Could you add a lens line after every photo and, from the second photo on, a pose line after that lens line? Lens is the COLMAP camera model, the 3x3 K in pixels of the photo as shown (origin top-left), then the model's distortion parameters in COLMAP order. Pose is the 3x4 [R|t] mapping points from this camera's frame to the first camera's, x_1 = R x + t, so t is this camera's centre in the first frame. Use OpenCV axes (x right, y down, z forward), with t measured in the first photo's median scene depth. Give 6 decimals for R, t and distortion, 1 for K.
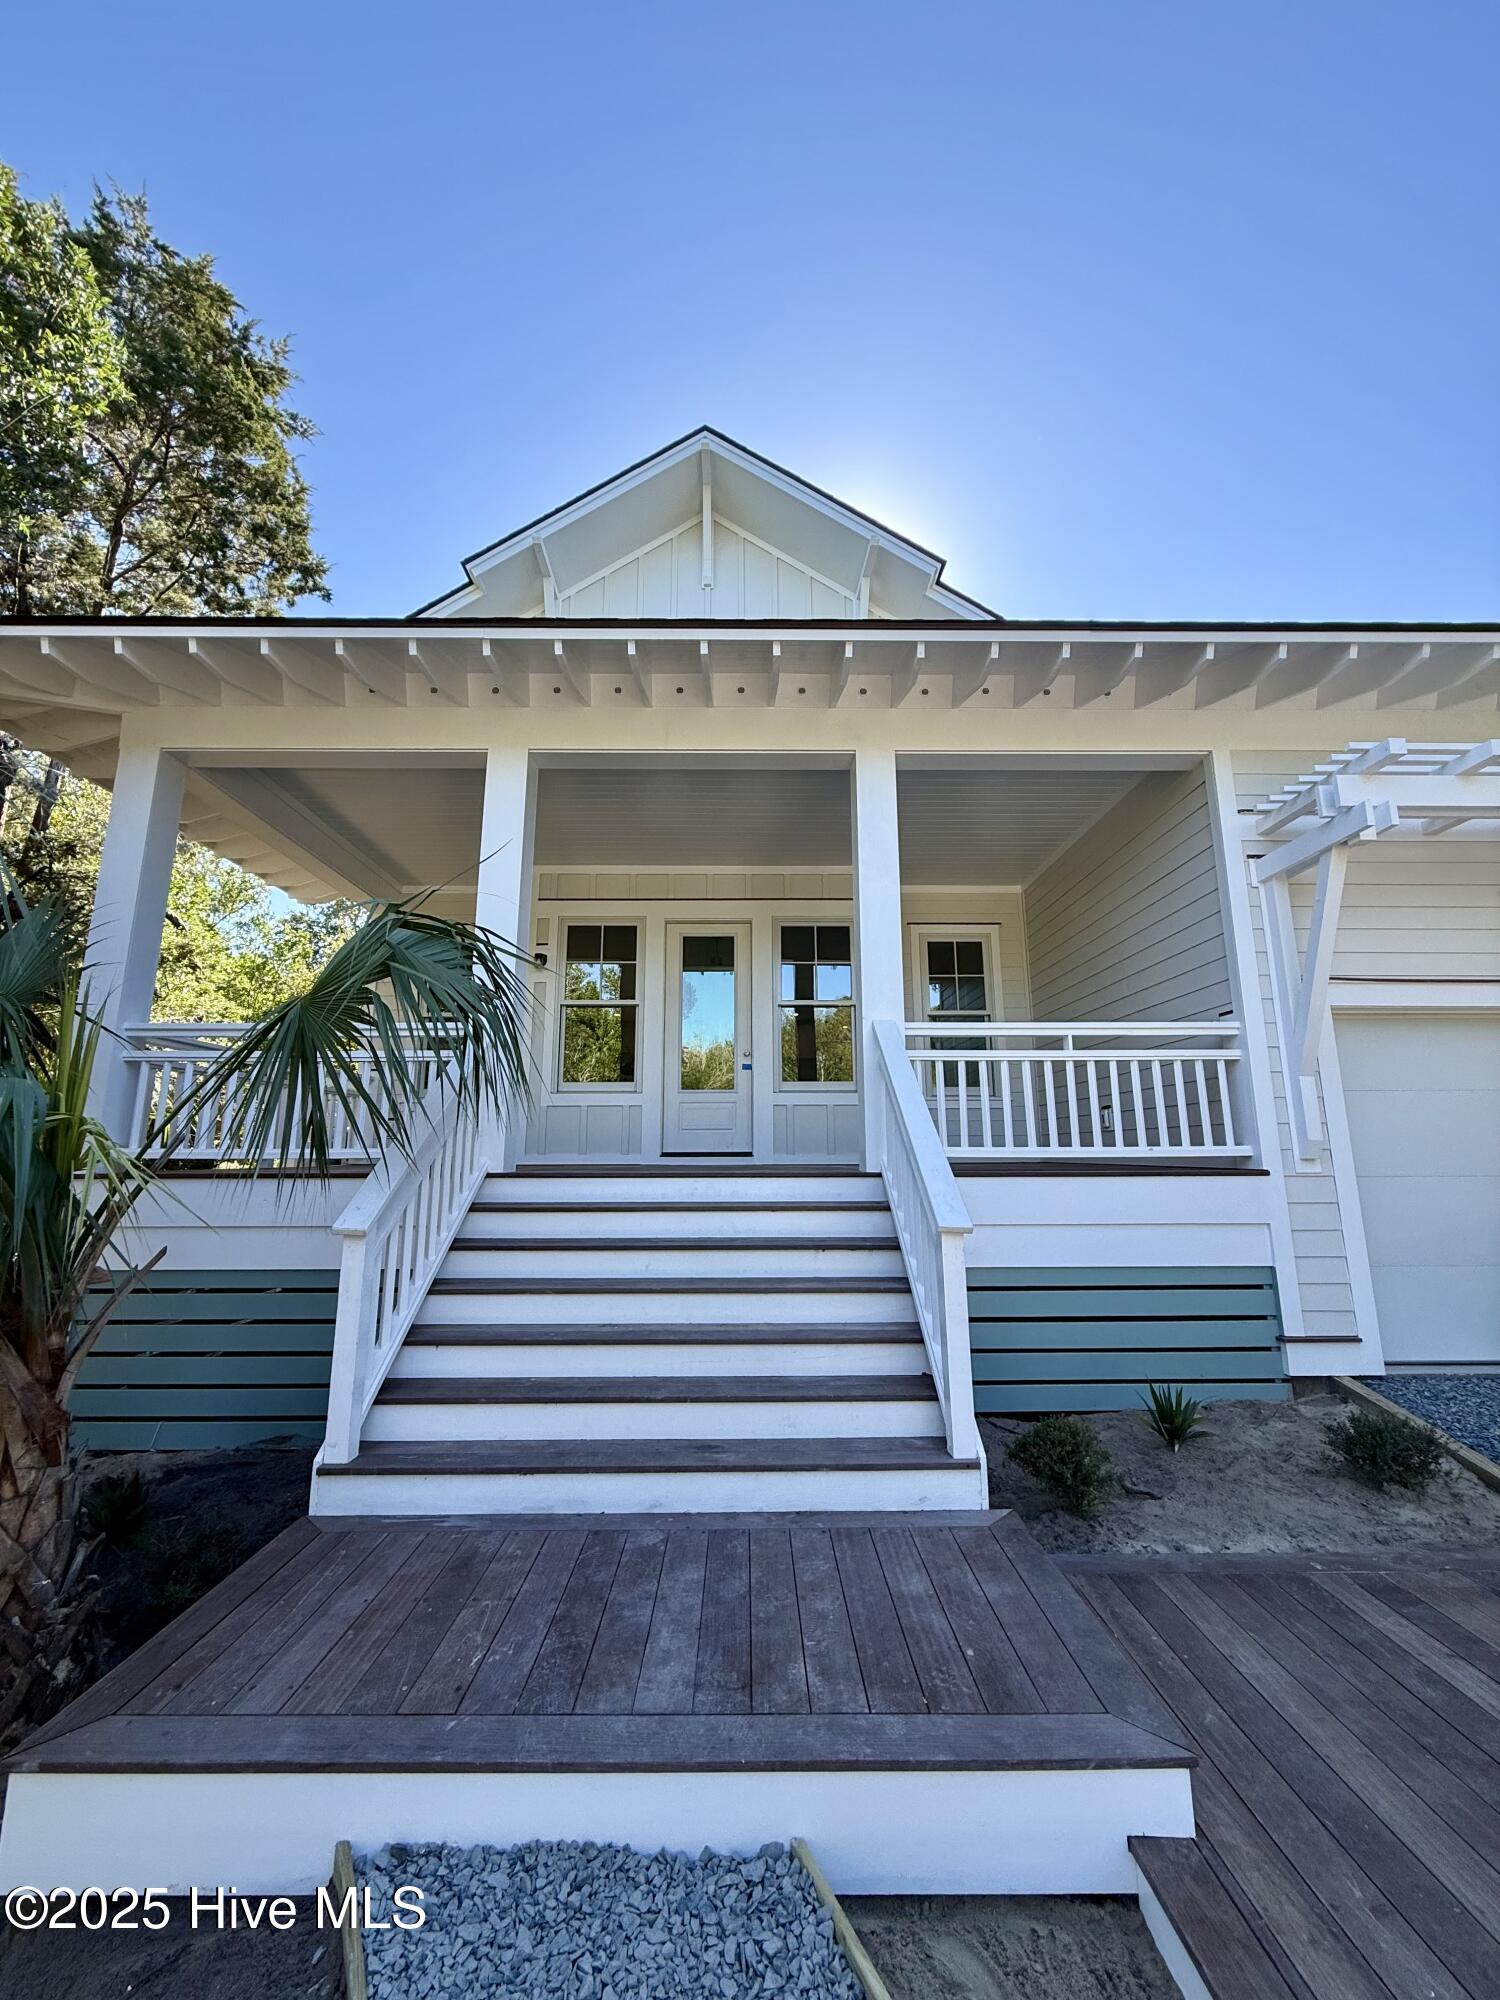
lens RADIAL K [[790.2, 0, 746.7], [0, 790.2, 993.9], [0, 0, 1]] dist [0.001408, 0.001237]
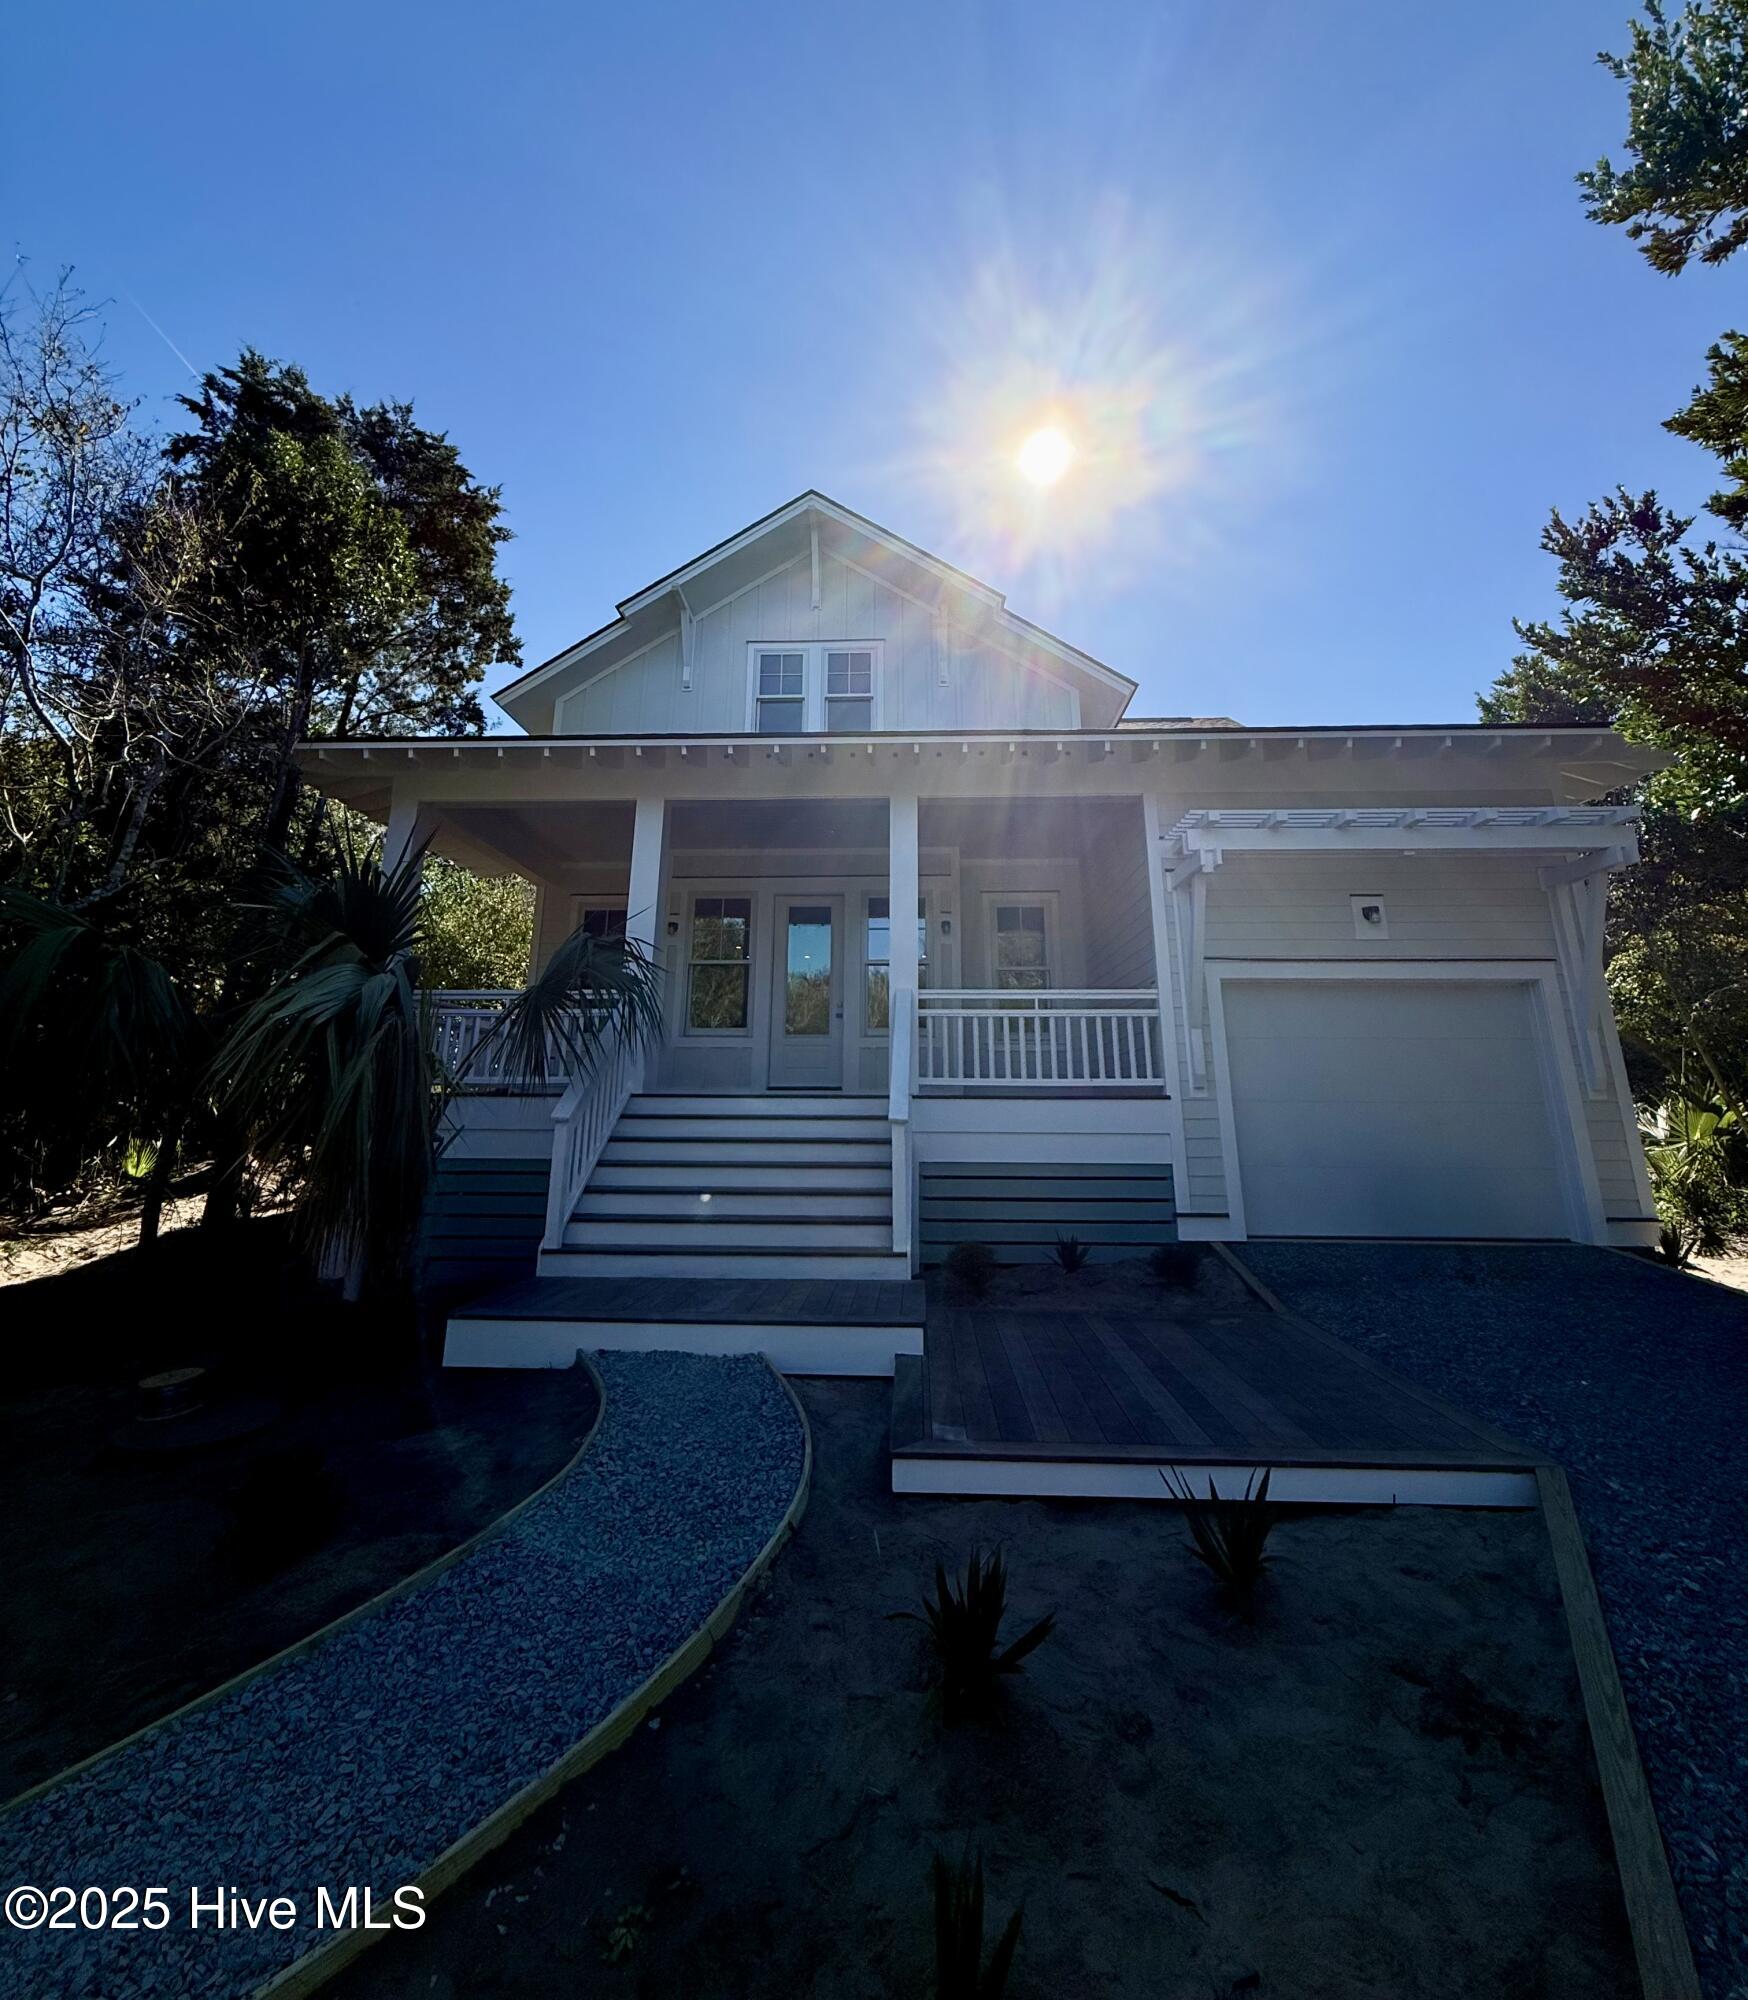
lens RADIAL K [[928.8, 0, 875.1], [0, 928.8, 830.1], [0, 0, 1]] dist [0.003483, -0.000218]
pose [[0.998851, -0.006540, -0.047479, 0.213863], [0.002272, 0.995993, -0.089400, -0.109263], [0.047873, 0.089189, 0.994864, -0.756687]]
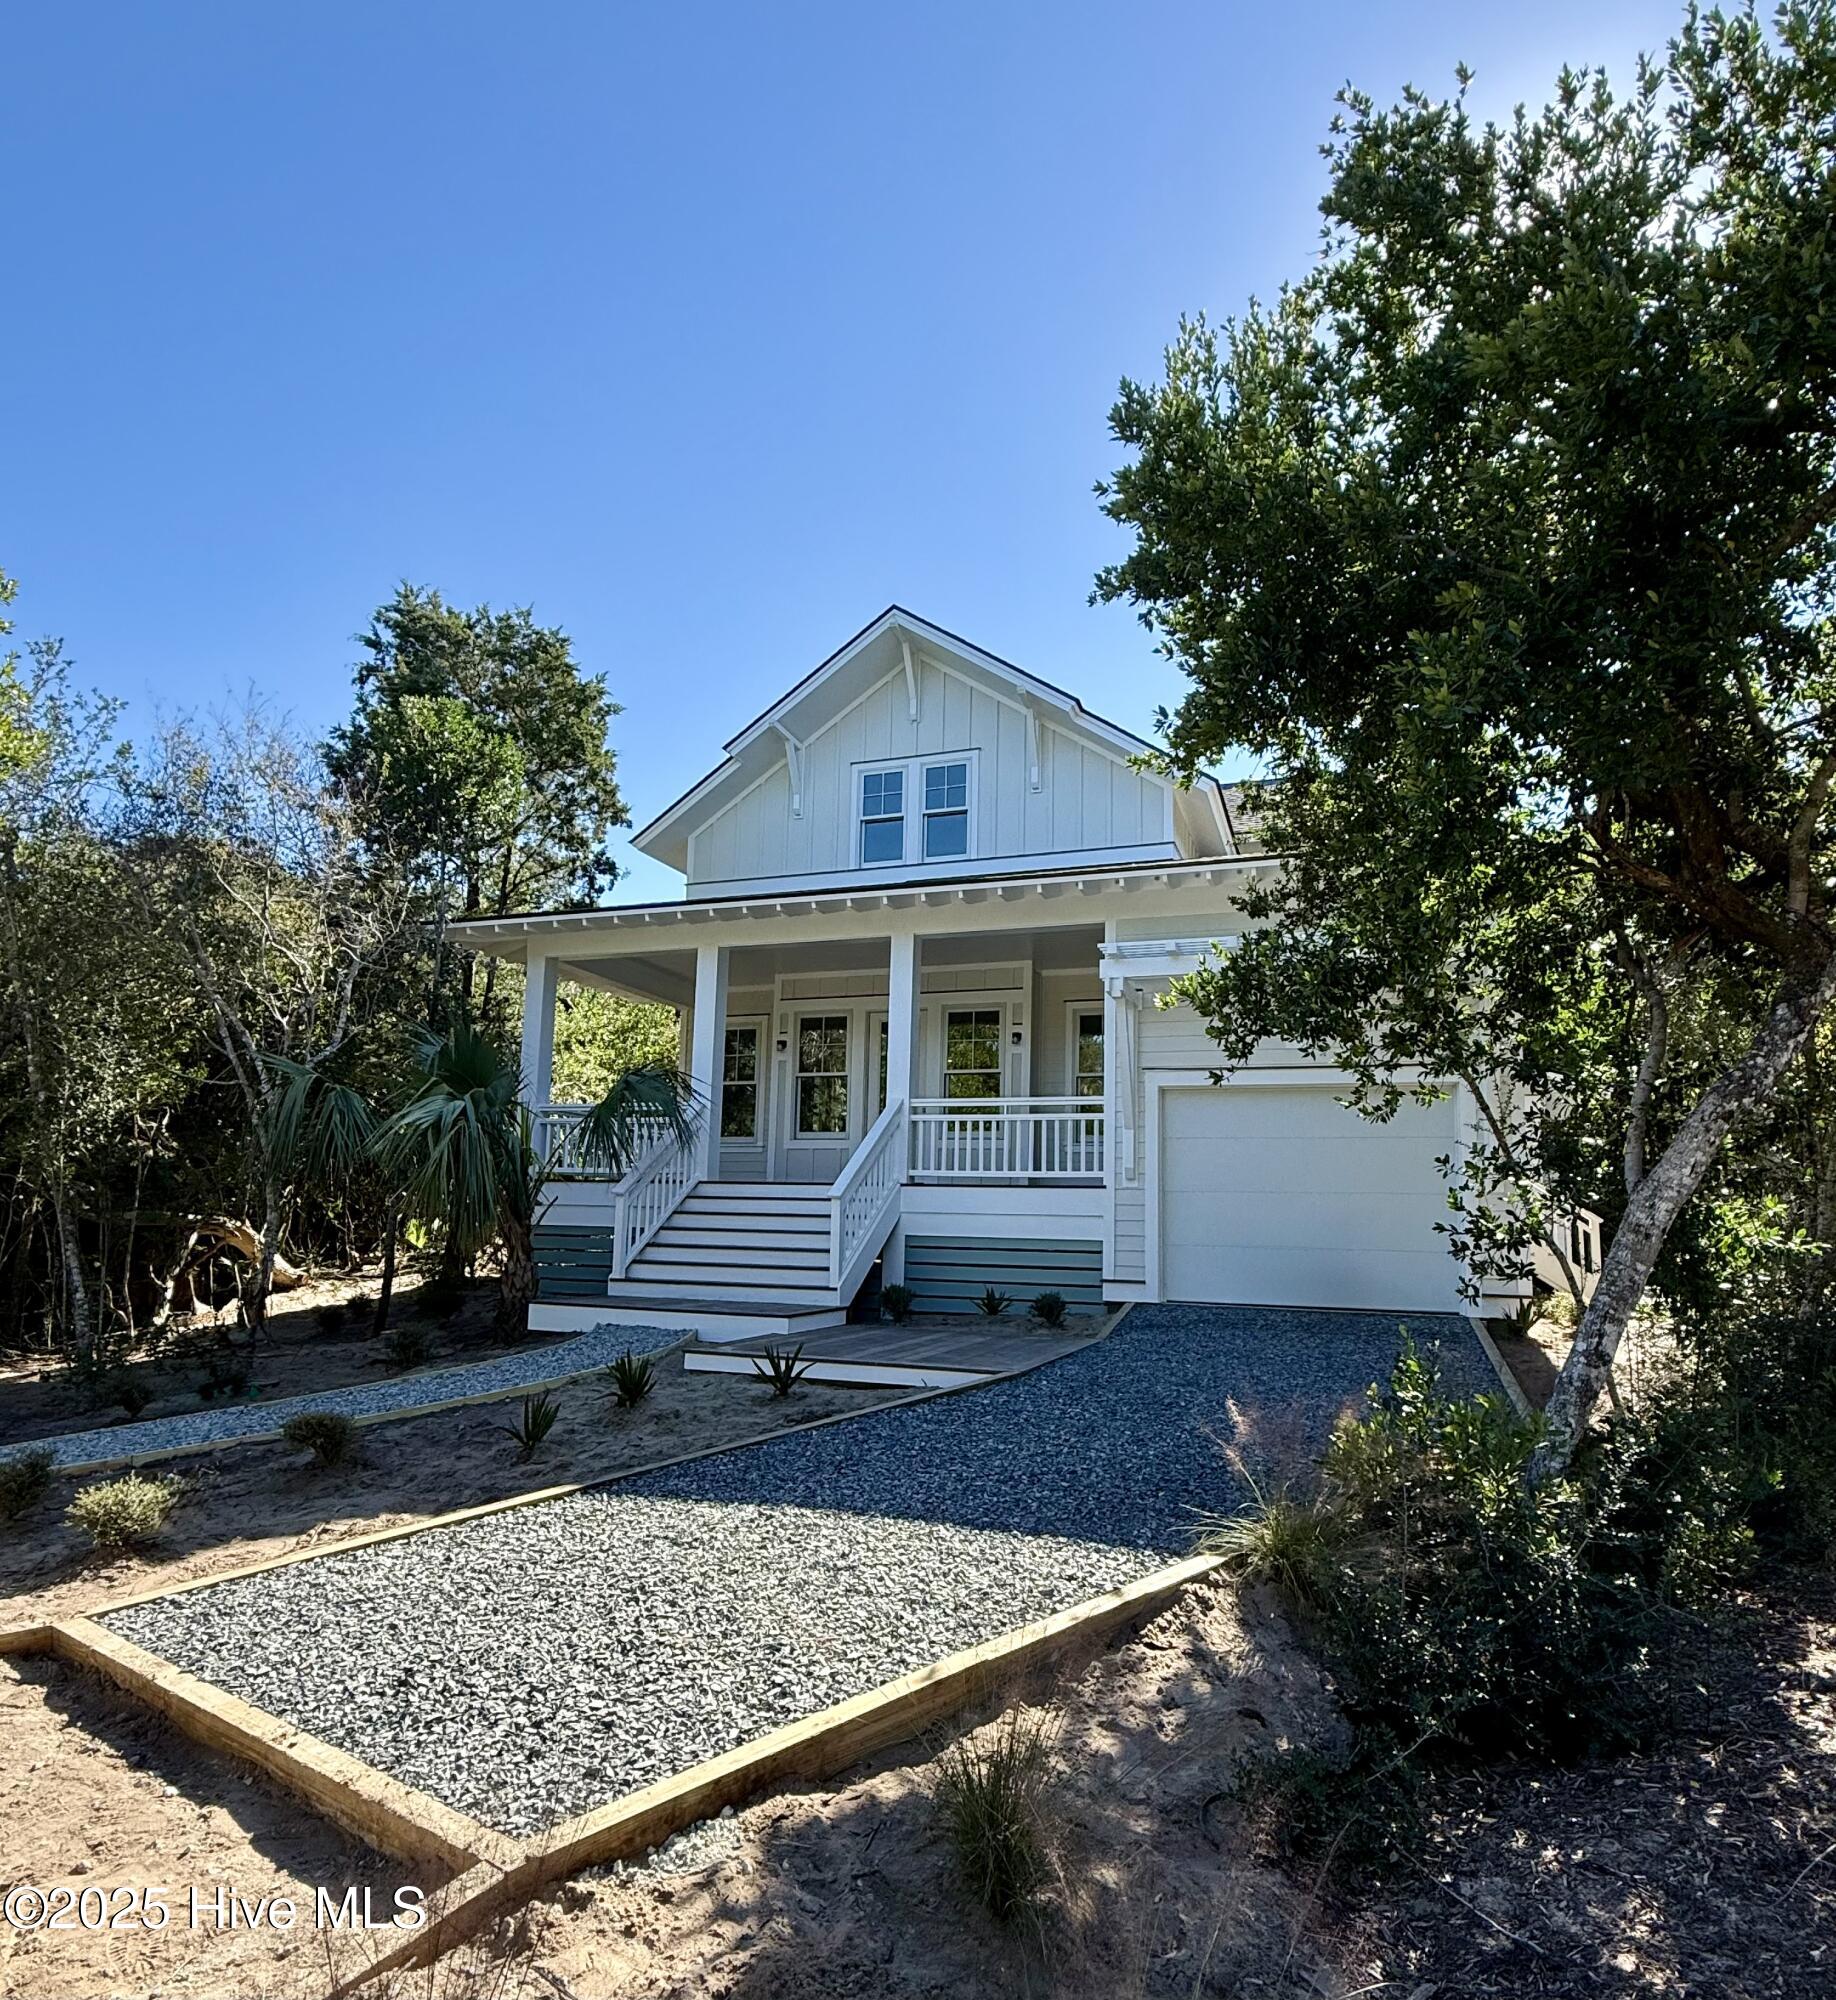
lens RADIAL K [[1218.0, 0, 920.2], [0, 1218.0, 1067.8], [0, 0, 1]] dist [-0.001236, 0.012940]
pose [[0.936006, -0.021721, -0.351314, 1.233589], [0.044705, 0.997347, 0.057441, -0.197247], [0.349135, -0.069471, 0.934494, -1.577233]]
